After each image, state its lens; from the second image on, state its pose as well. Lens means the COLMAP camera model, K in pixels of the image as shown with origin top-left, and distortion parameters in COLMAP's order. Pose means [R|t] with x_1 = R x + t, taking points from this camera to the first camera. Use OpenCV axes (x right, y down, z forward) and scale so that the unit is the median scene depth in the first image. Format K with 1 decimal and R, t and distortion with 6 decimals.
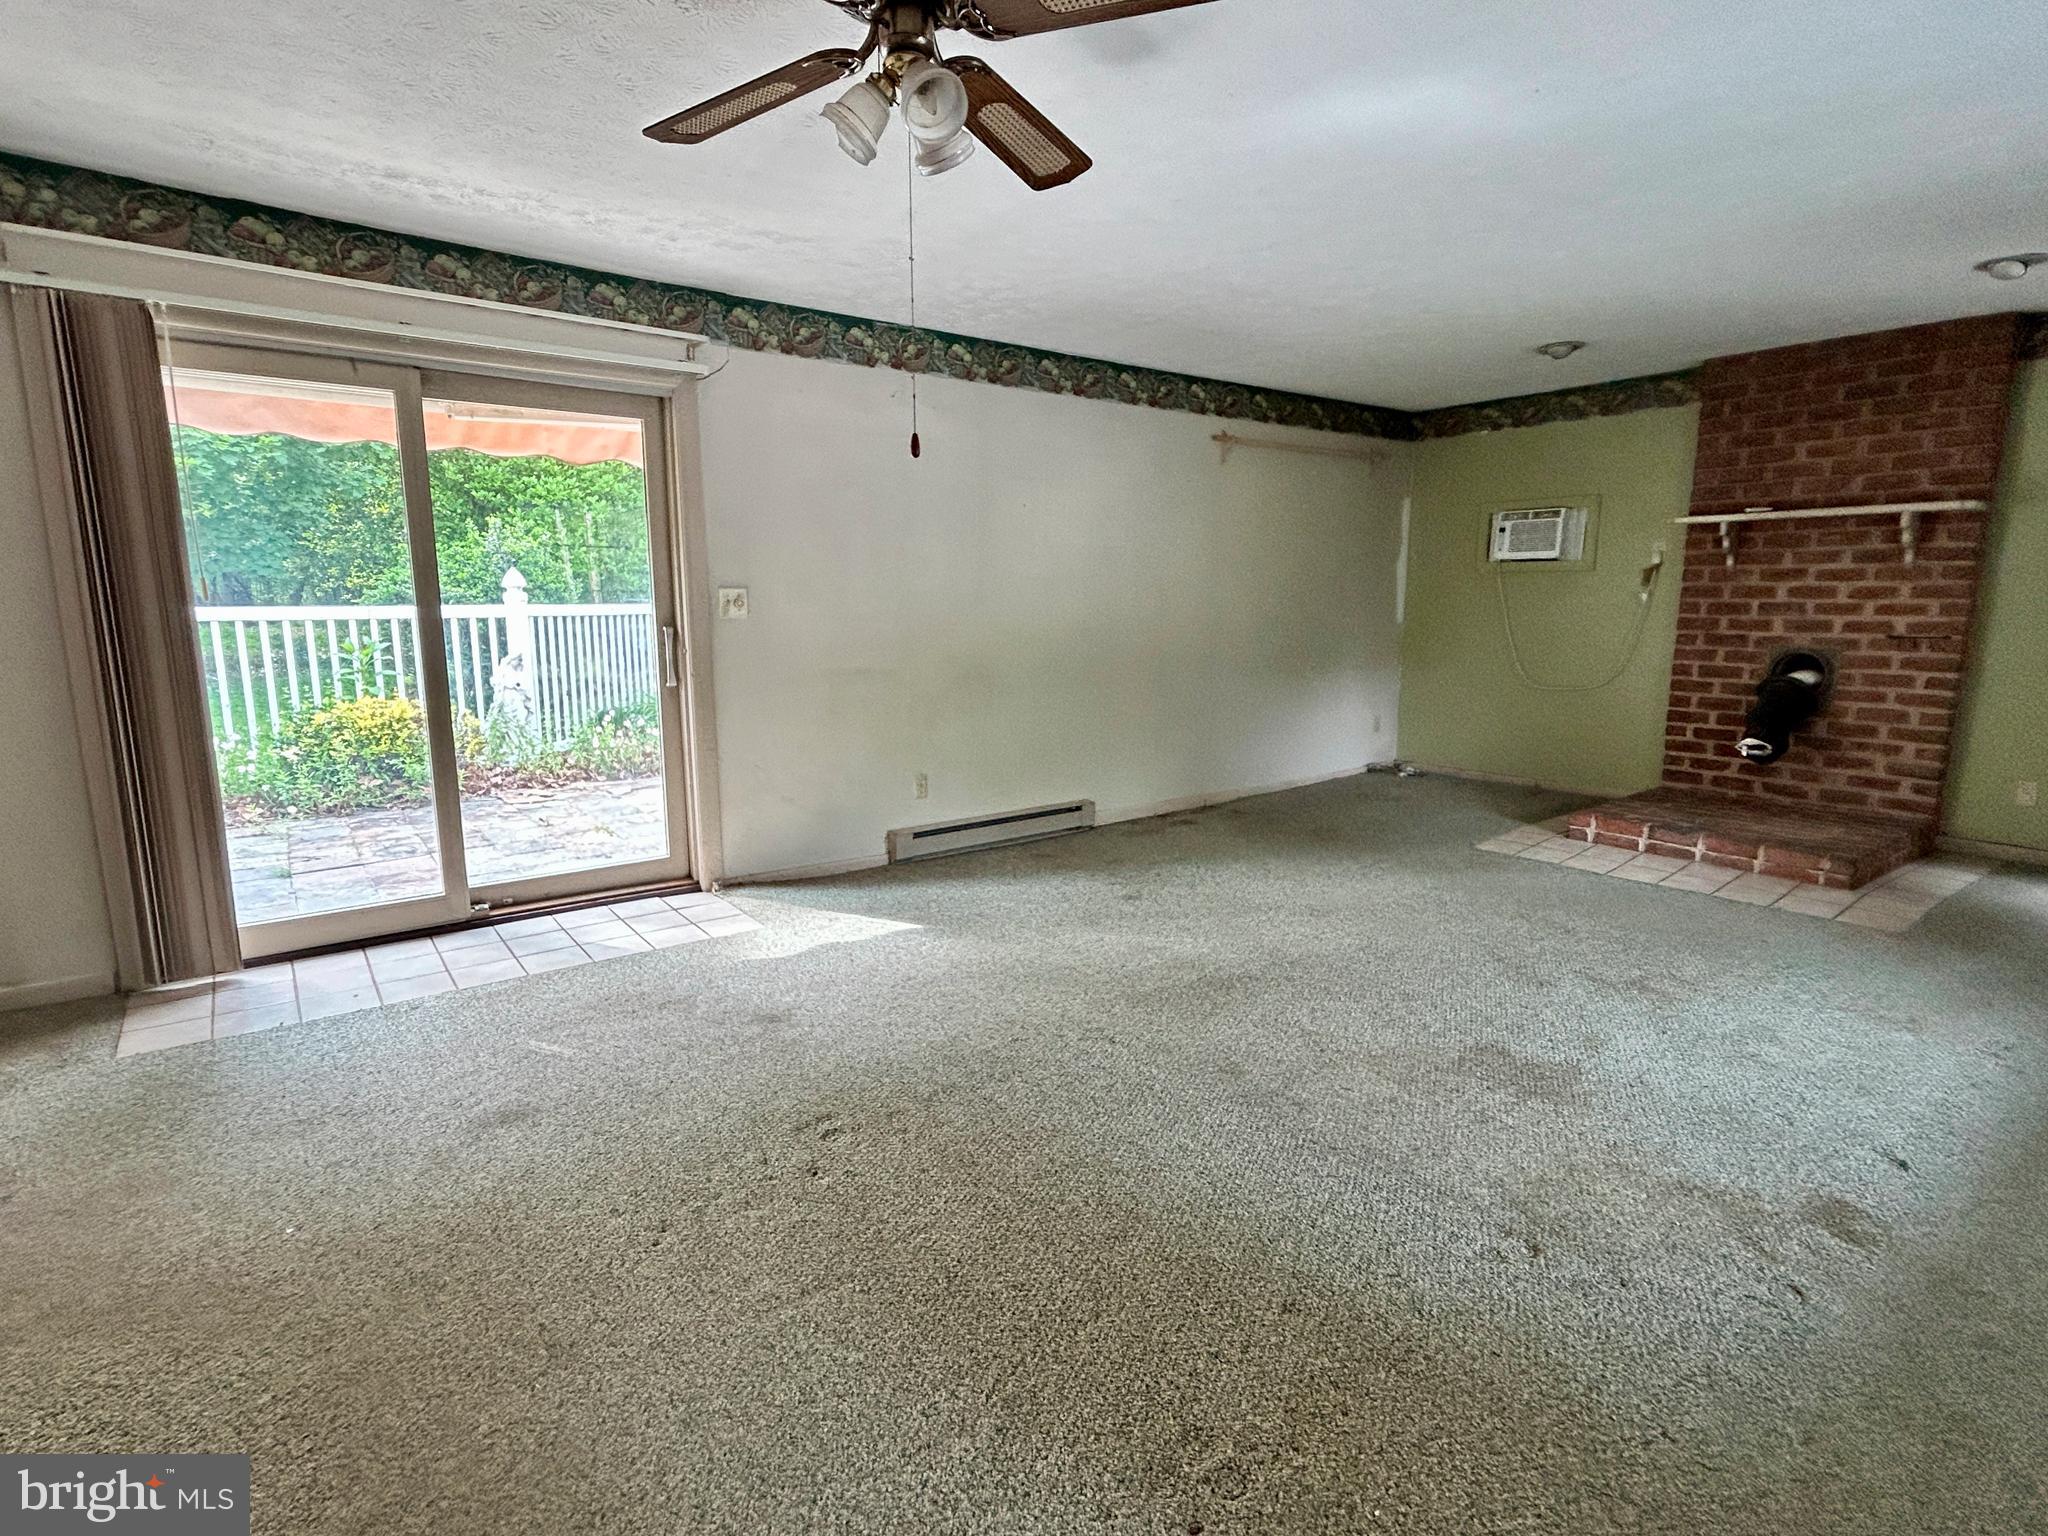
lens RADIAL K [[1021.8, 0, 1004.8], [0, 1021.8, 773.6], [0, 0, 1]] dist [-0.006267, 0.000680]
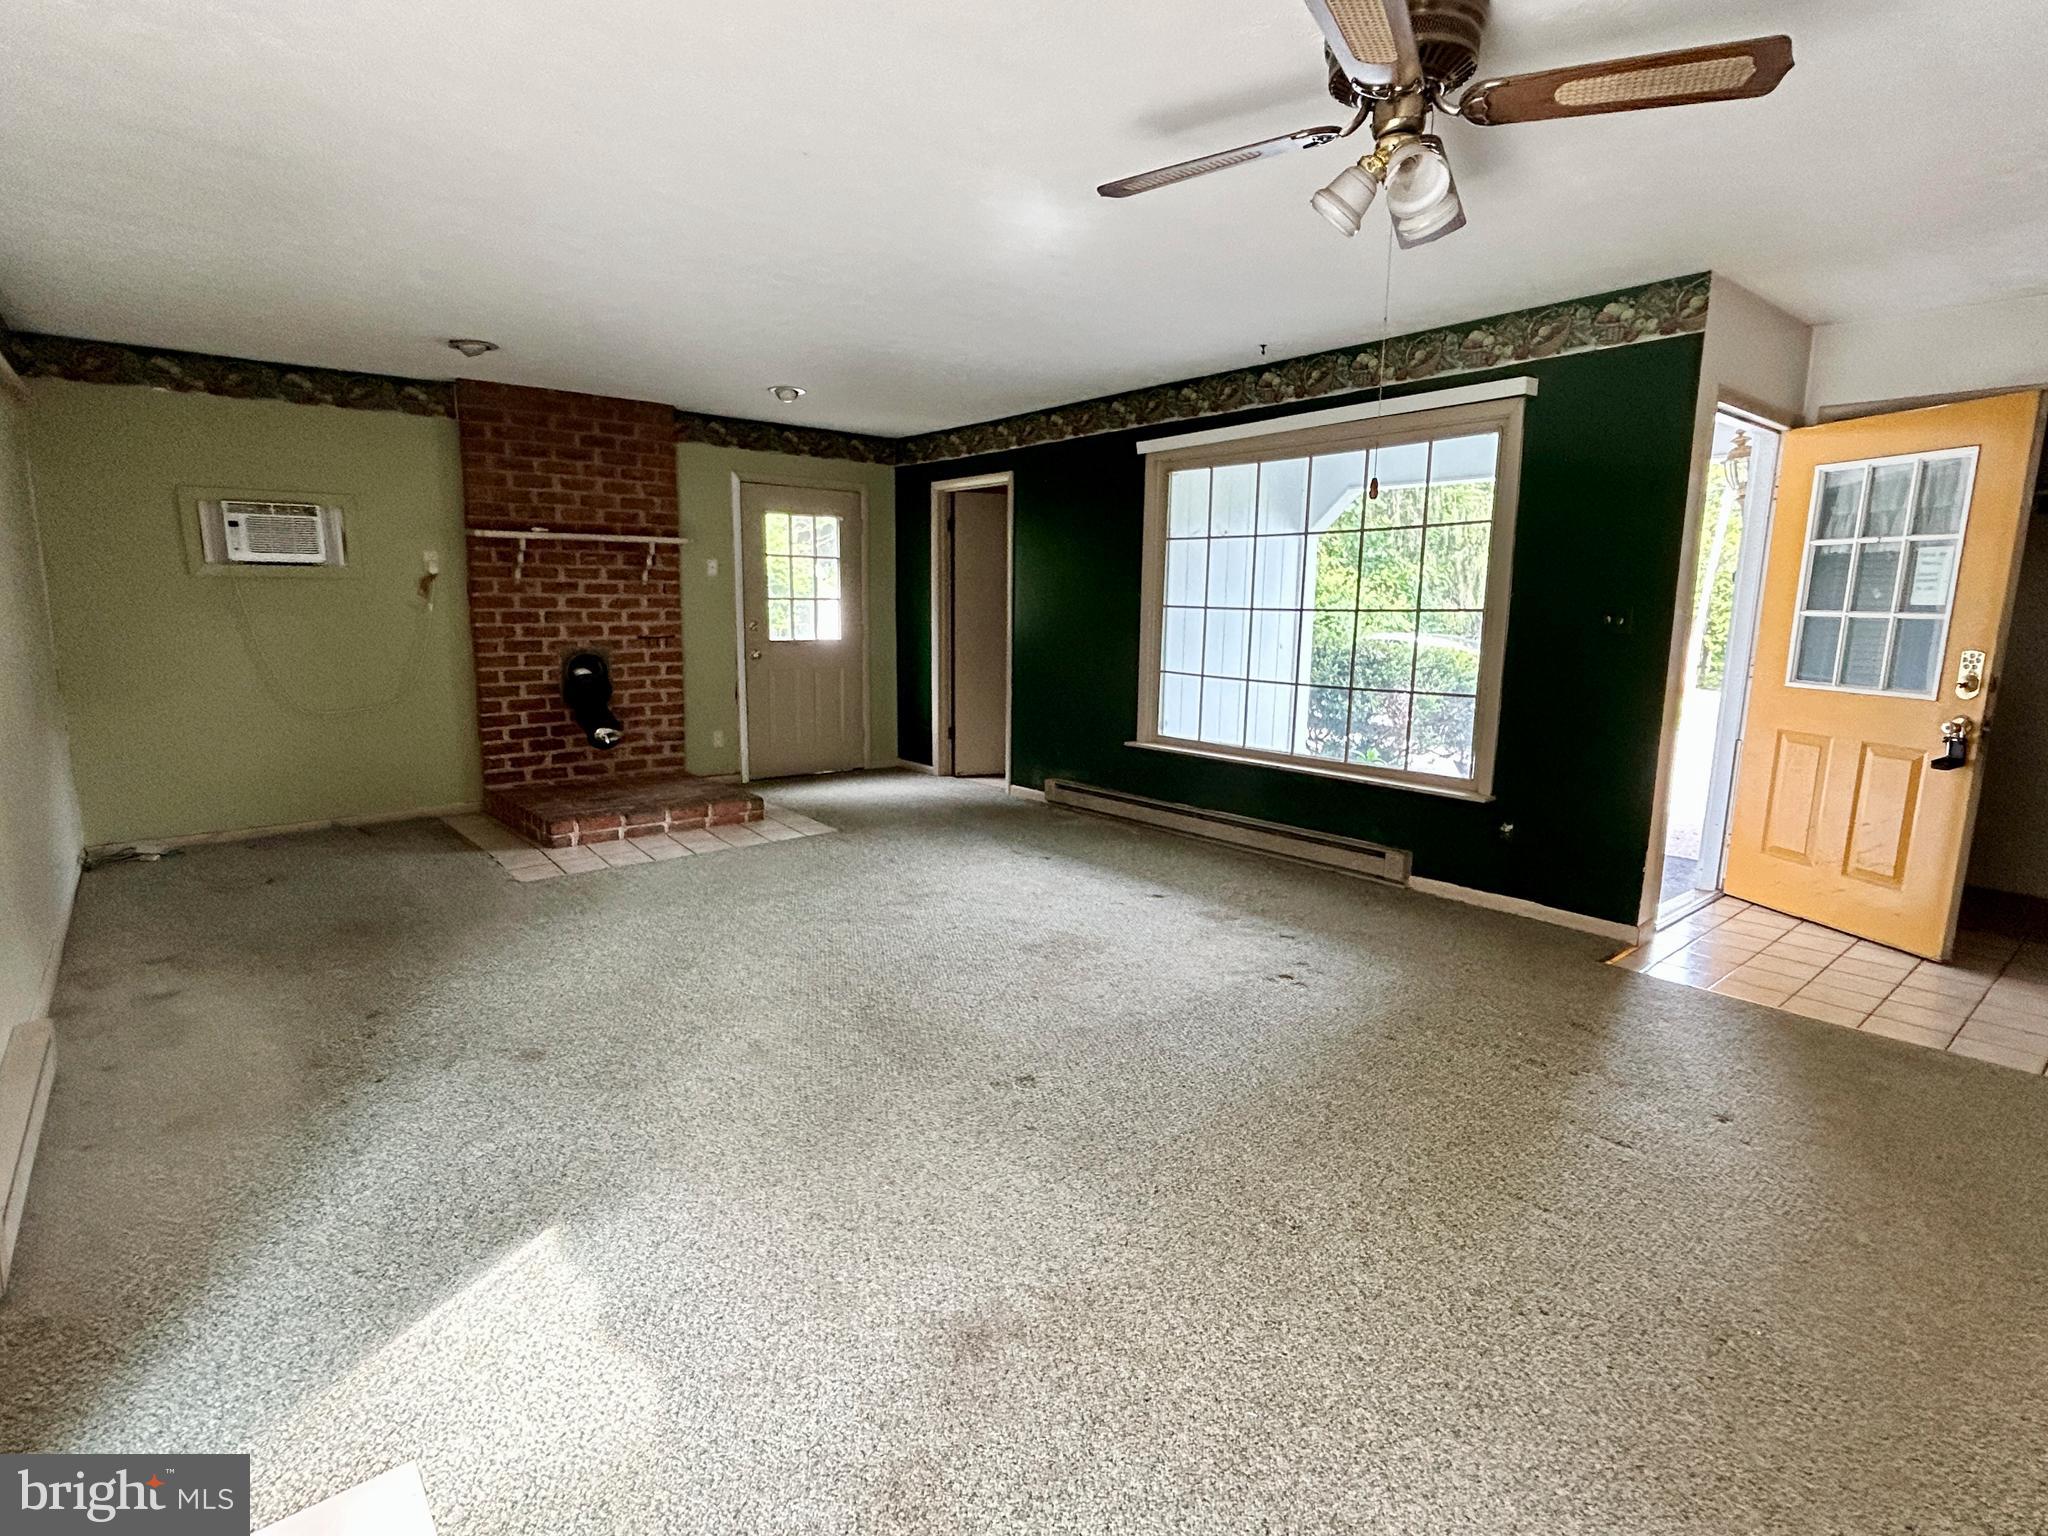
lens RADIAL K [[1021.8, 0, 1030.3], [0, 1021.8, 780.0], [0, 0, 1]] dist [-0.006267, 0.000680]
pose [[-0.062574, -0.174368, 0.982690, -0.473746], [0.166280, 0.969037, 0.182533, -0.112124], [-0.984091, 0.174824, -0.031642, 0.578854]]
